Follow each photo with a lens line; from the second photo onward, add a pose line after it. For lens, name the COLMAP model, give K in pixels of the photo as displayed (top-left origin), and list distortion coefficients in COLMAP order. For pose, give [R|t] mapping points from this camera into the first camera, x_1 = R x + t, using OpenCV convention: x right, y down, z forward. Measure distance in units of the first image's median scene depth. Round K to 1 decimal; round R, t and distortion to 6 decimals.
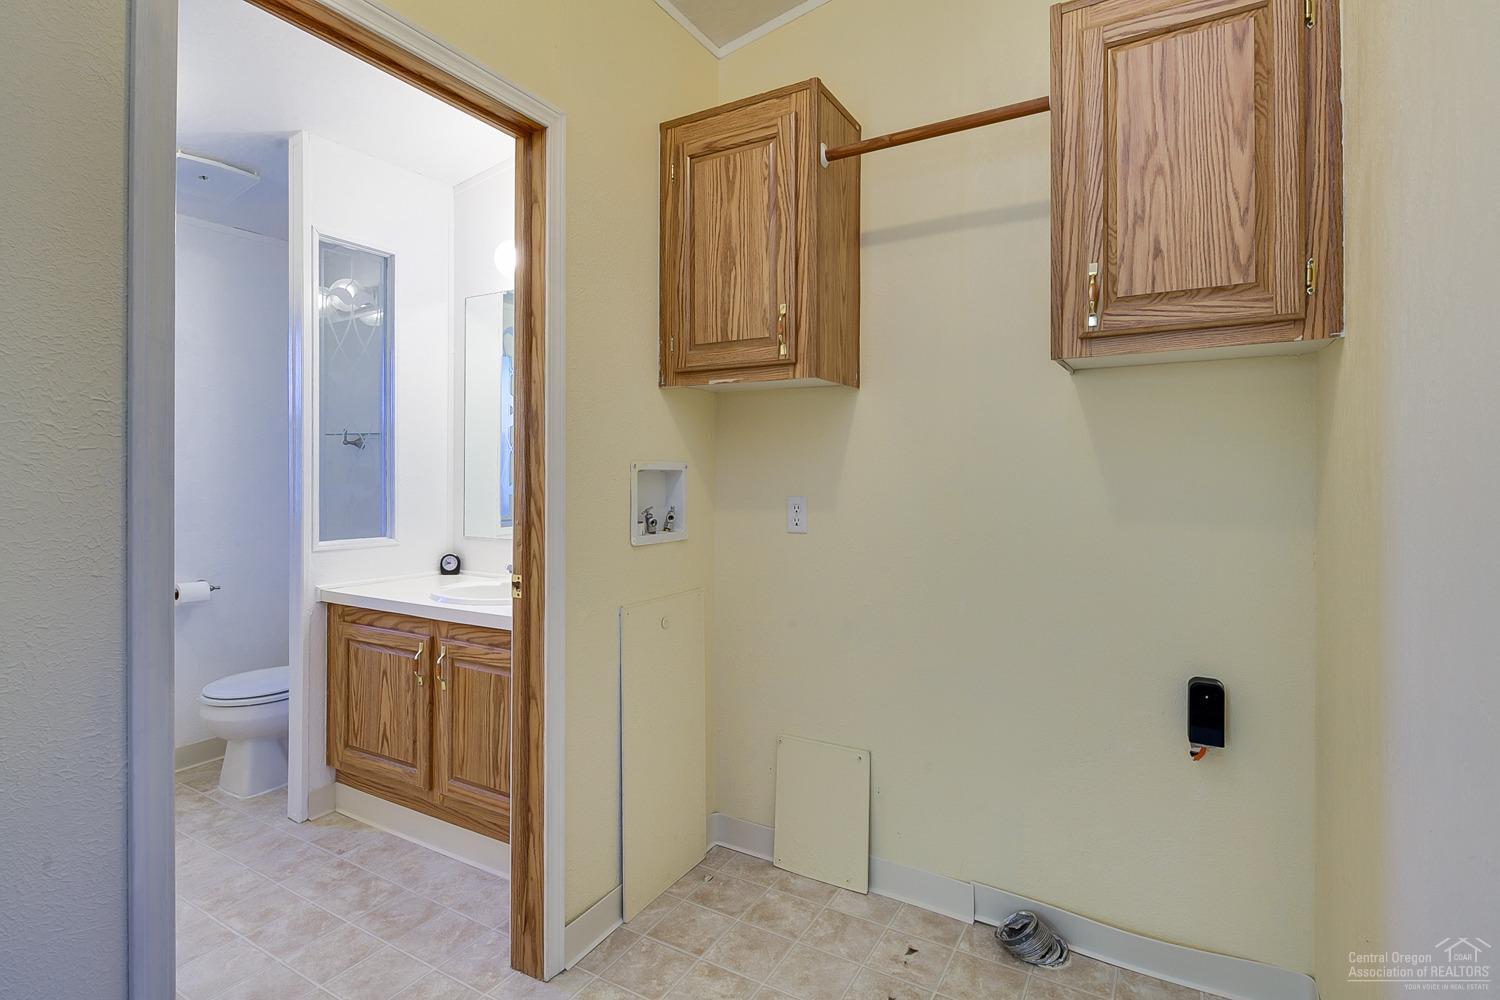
lens RADIAL K [[723.4, 0, 751.5], [0, 723.4, 473.2], [0, 0, 1]] dist [0.001852, -0.004504]
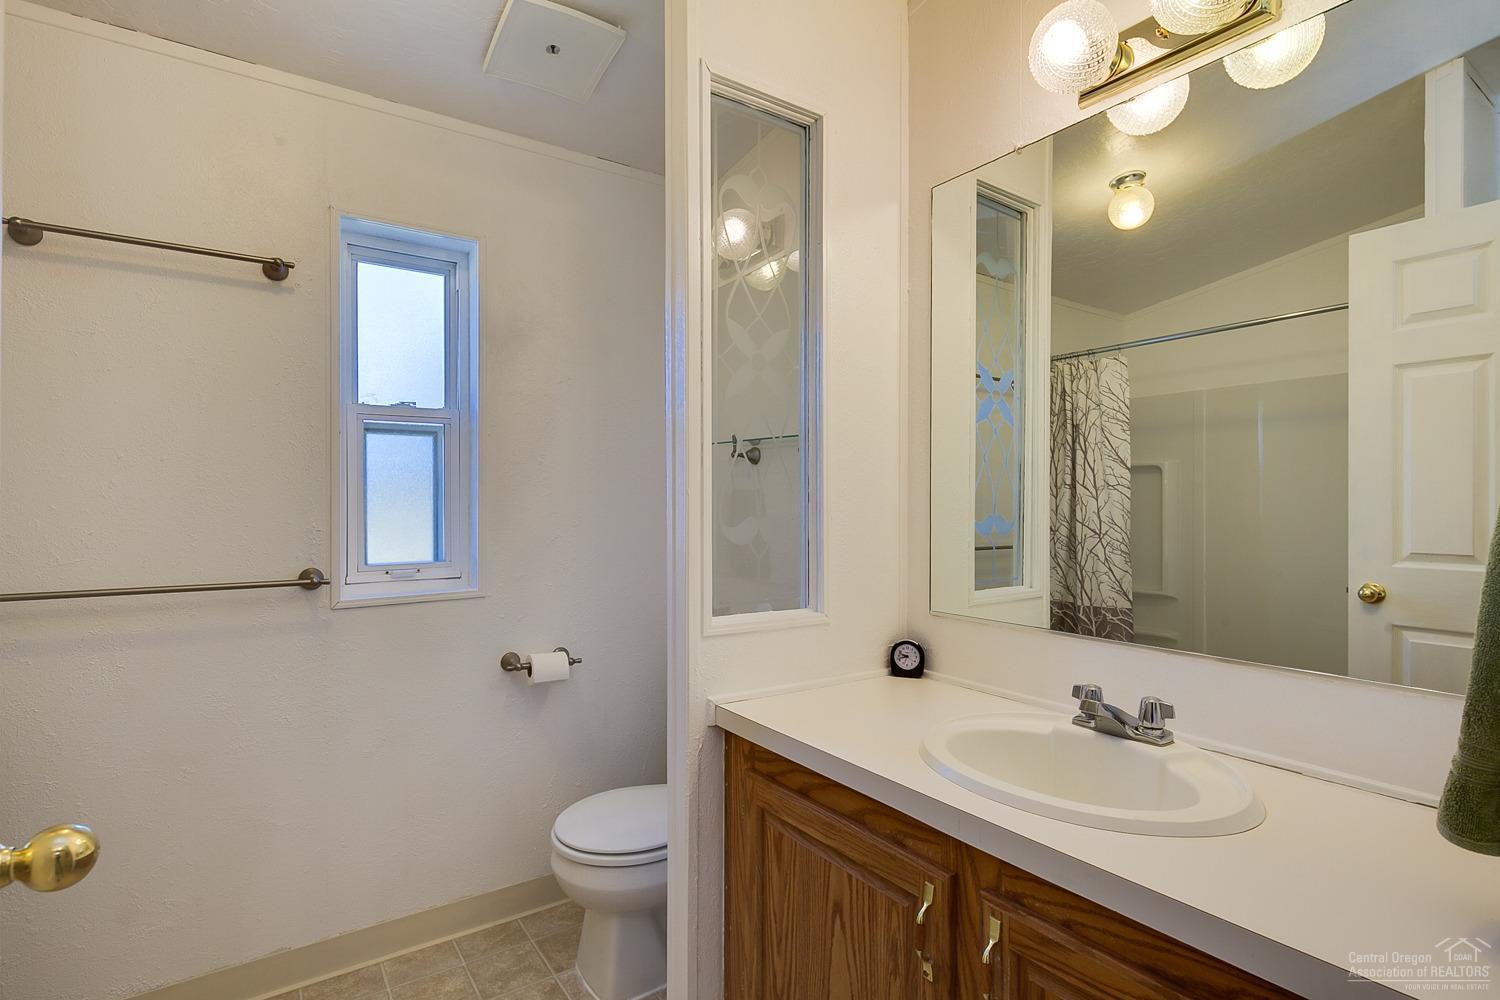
lens RADIAL K [[723.4, 0, 753.0], [0, 723.4, 503.4], [0, 0, 1]] dist [0.001852, -0.004504]
pose [[0.905755, -0.000838, -0.423800, -0.329358], [0.002122, 0.999994, 0.002558, 0.002552], [0.423795, -0.003217, 0.905752, 0.501460]]
